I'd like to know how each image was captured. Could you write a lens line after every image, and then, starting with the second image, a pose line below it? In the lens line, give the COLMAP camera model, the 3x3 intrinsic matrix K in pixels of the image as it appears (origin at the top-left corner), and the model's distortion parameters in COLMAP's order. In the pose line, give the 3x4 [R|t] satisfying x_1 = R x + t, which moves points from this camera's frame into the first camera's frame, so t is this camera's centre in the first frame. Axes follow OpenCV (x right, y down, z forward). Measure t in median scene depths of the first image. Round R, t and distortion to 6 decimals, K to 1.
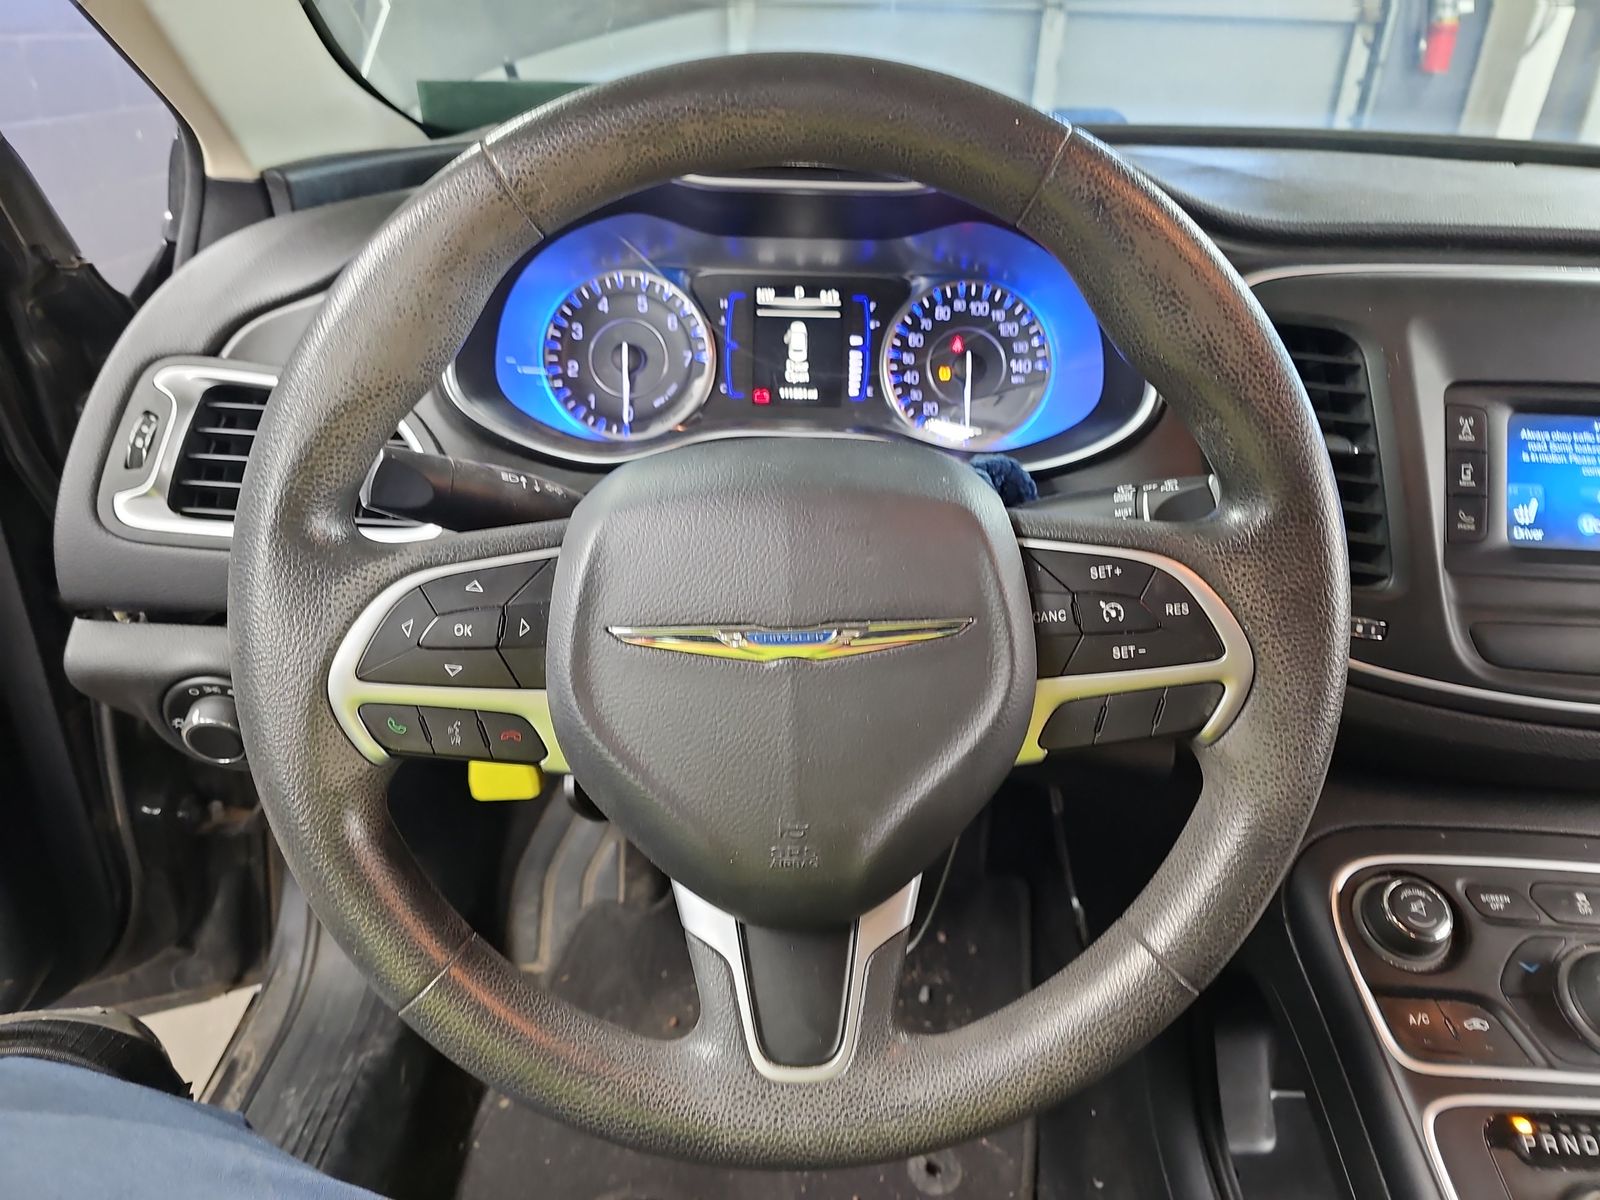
lens RADIAL K [[1060.4, 0, 793.7], [0, 1060.4, 607.4], [0, 0, 1]] dist [0.019299, -0.025182]
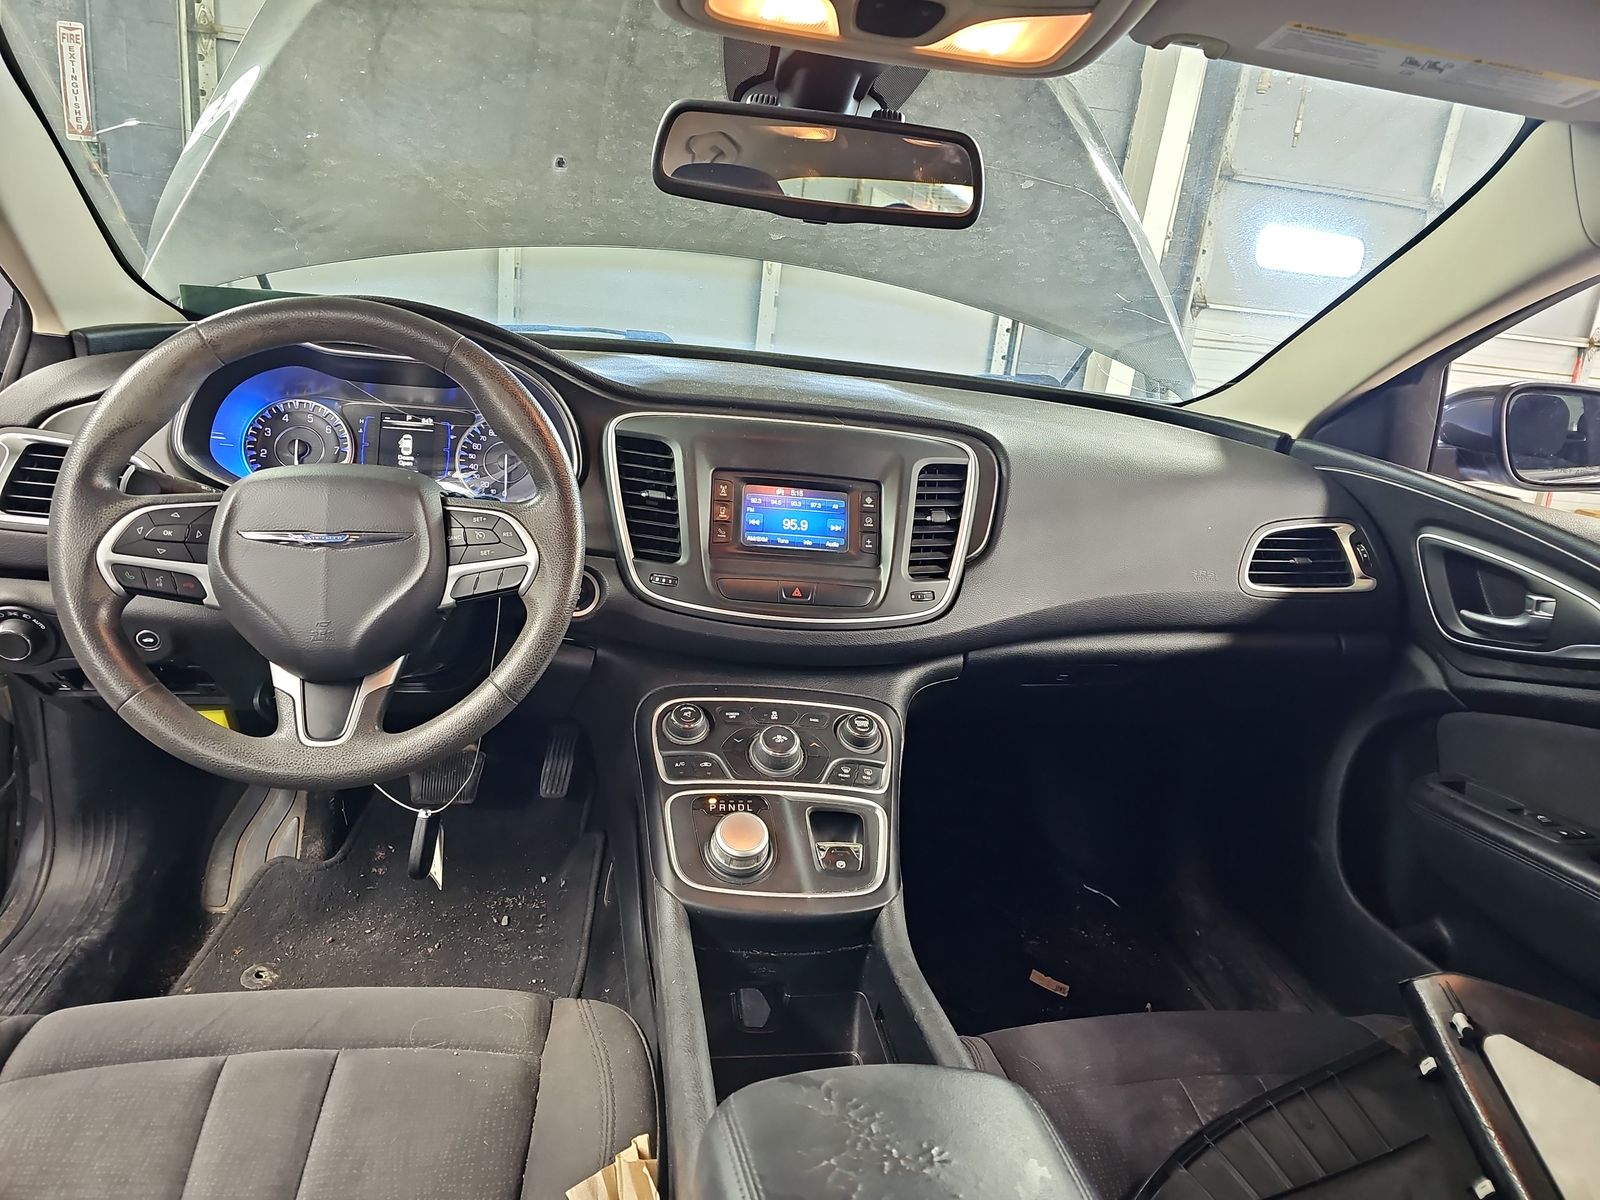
lens RADIAL K [[1060.4, 0, 808.6], [0, 1060.4, 605.7], [0, 0, 1]] dist [0.019299, -0.025182]
pose [[0.980175, 0.015069, 0.197562, 0.371151], [0.019837, 0.984630, -0.173521, 0.387417], [-0.197140, 0.174000, 0.964811, -0.906612]]
